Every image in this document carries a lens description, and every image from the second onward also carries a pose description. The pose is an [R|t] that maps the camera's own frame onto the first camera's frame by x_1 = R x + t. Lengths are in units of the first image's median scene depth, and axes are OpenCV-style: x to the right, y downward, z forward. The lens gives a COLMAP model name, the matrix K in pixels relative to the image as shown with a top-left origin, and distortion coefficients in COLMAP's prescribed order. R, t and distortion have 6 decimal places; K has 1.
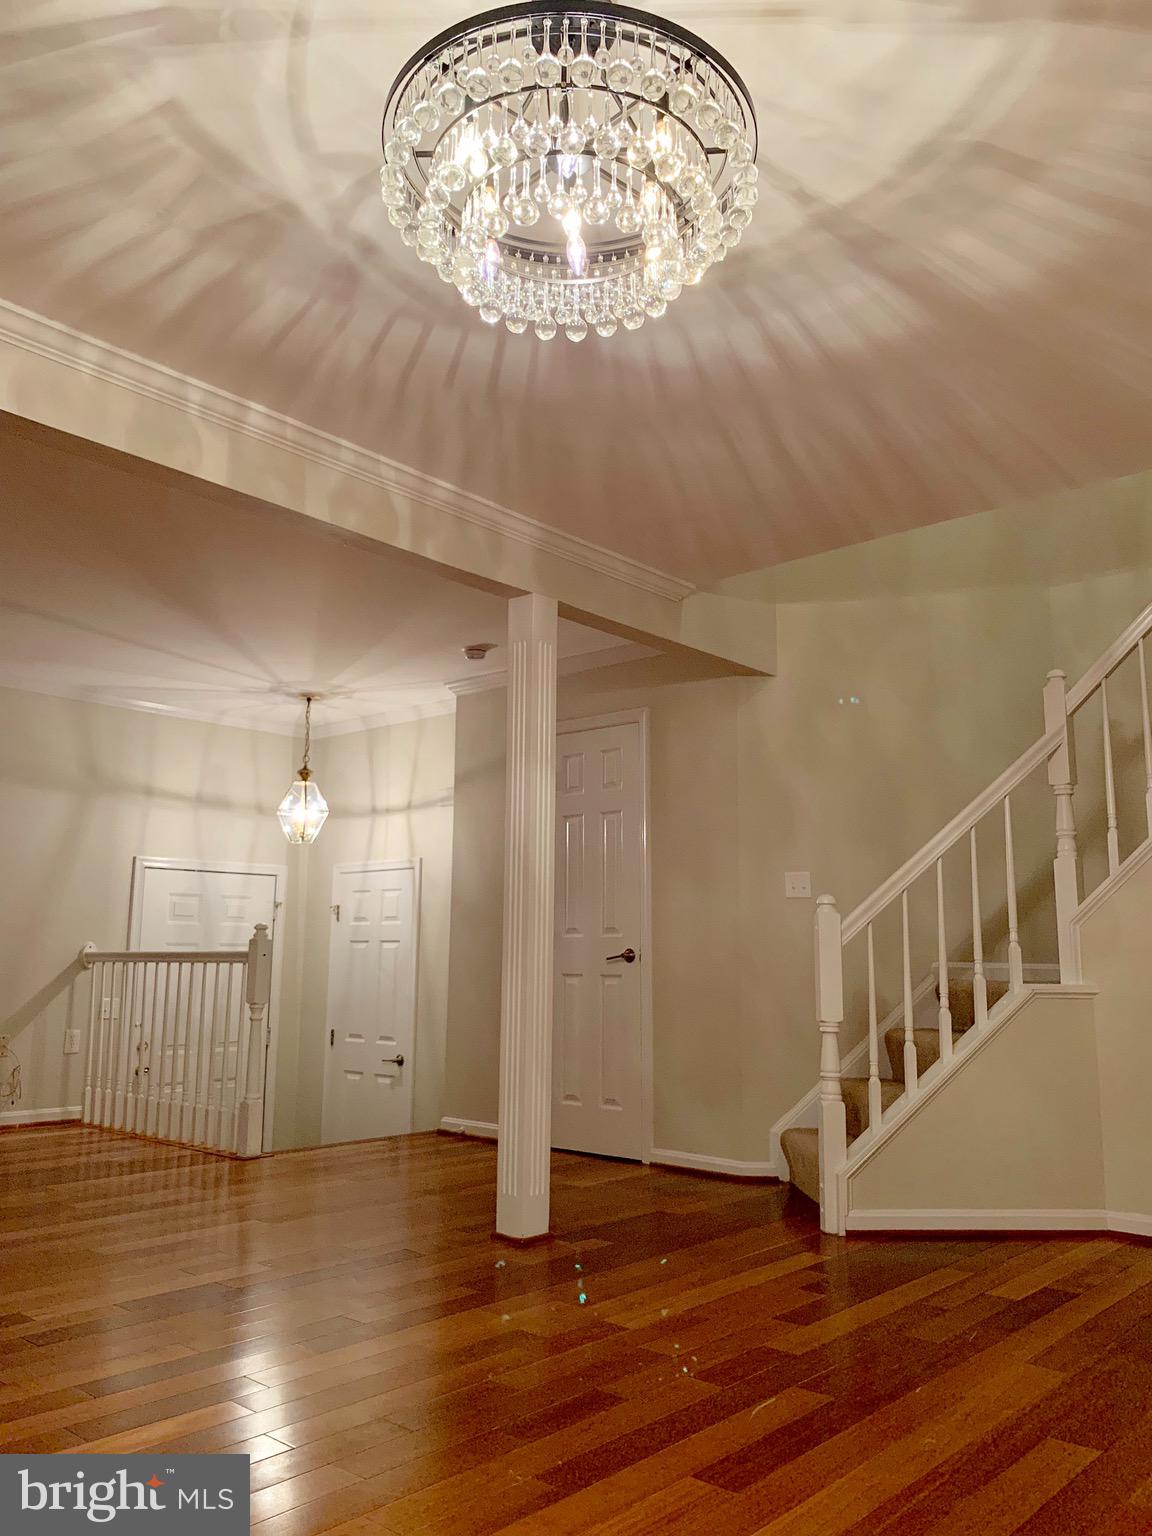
lens RADIAL K [[1161.3, 0, 568.1], [0, 1161.3, 759.8], [0, 0, 1]] dist [0.026122, -0.039370]
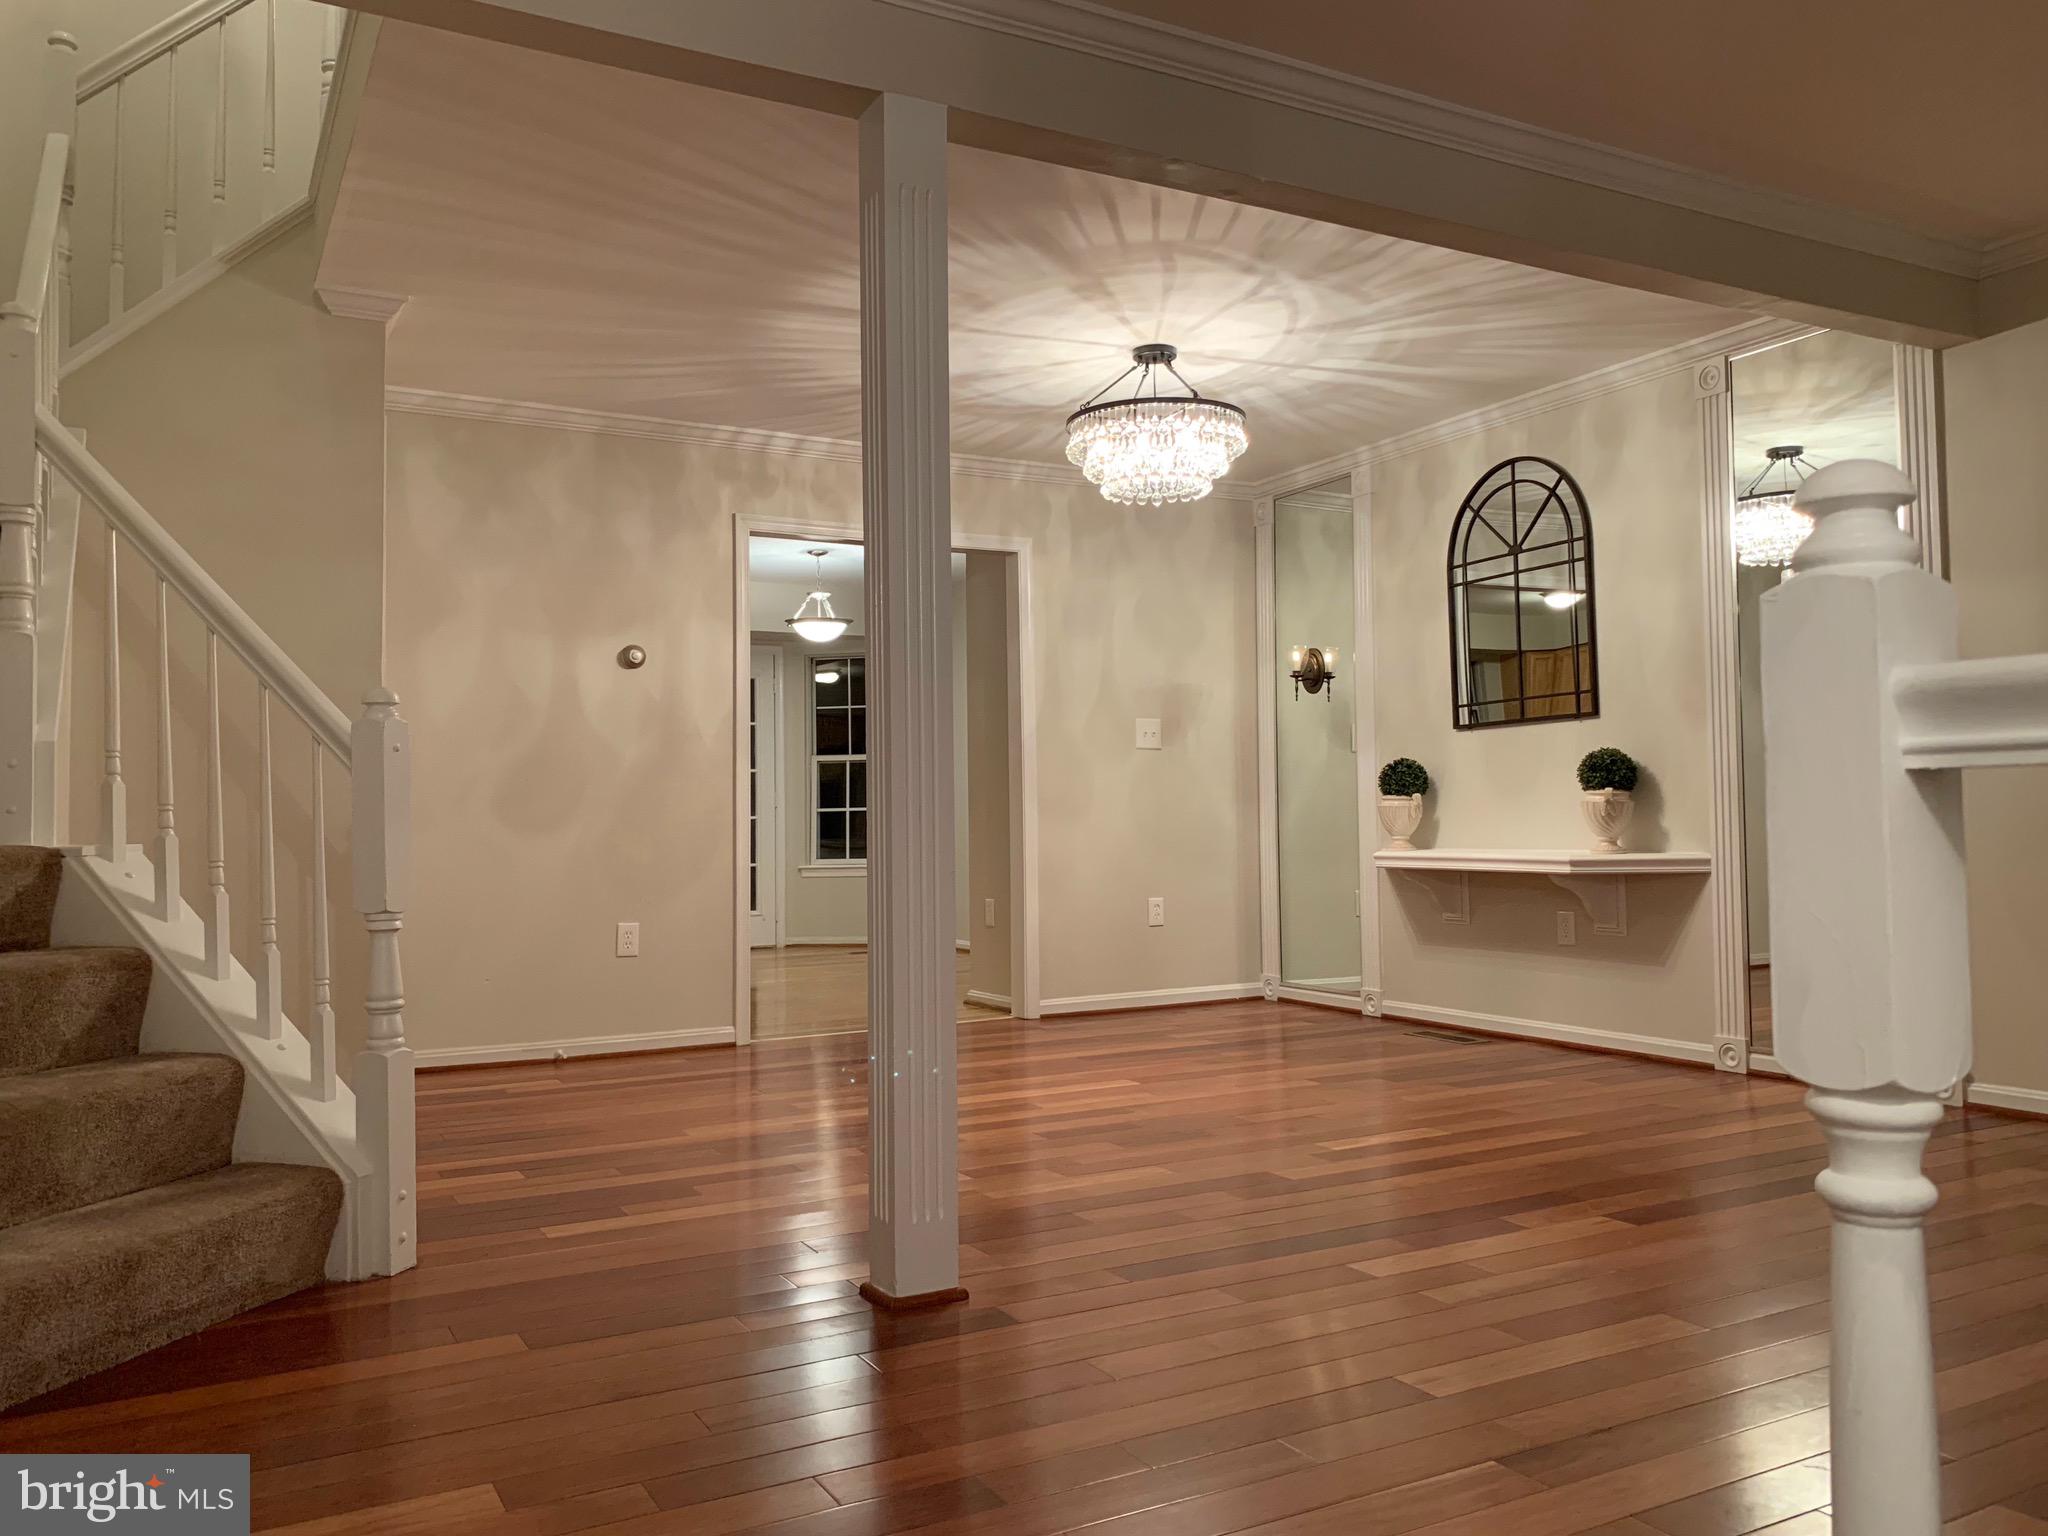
lens RADIAL K [[1548.4, 0, 1024.0], [0, 1548.4, 768.0], [0, 0, 1]] dist [0.026122, -0.039370]
pose [[-0.941159, 0.012988, 0.337714, -0.347326], [-0.053353, 0.981022, -0.186414, 0.302719], [-0.333726, -0.193463, -0.922604, 1.738904]]
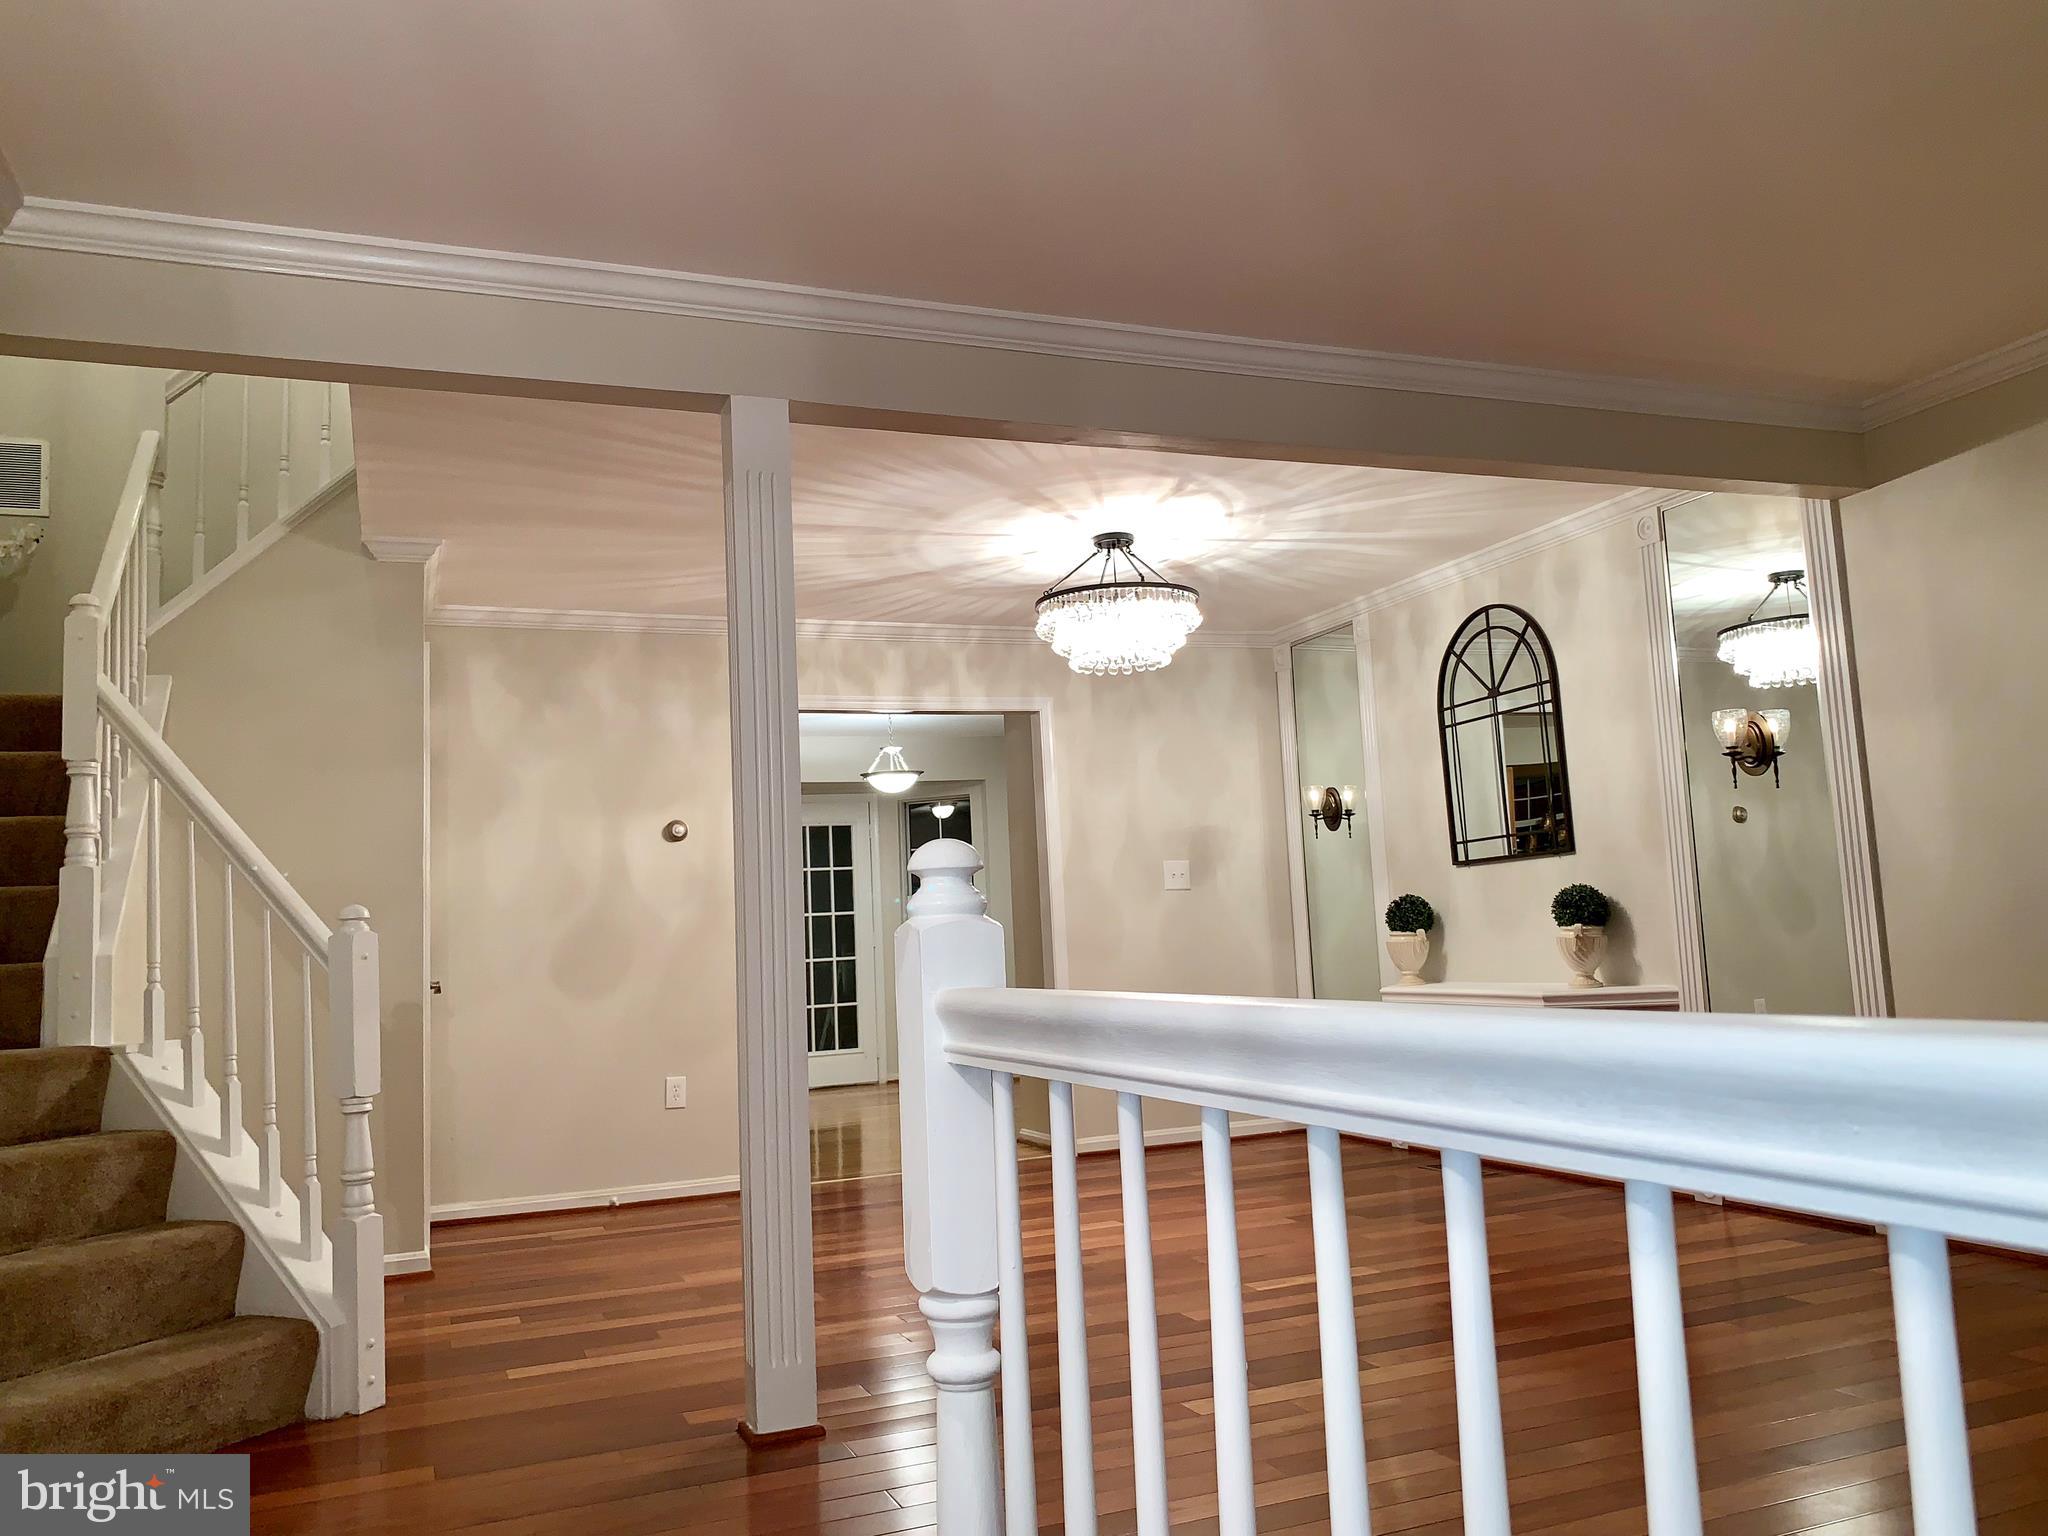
lens RADIAL K [[1548.4, 0, 1024.0], [0, 1548.4, 768.0], [0, 0, 1]] dist [0.026122, -0.039370]
pose [[-0.895525, 0.081061, 0.437565, -0.556925], [-0.036329, 0.966671, -0.253431, 0.275348], [-0.443525, -0.242850, -0.862734, 1.778205]]
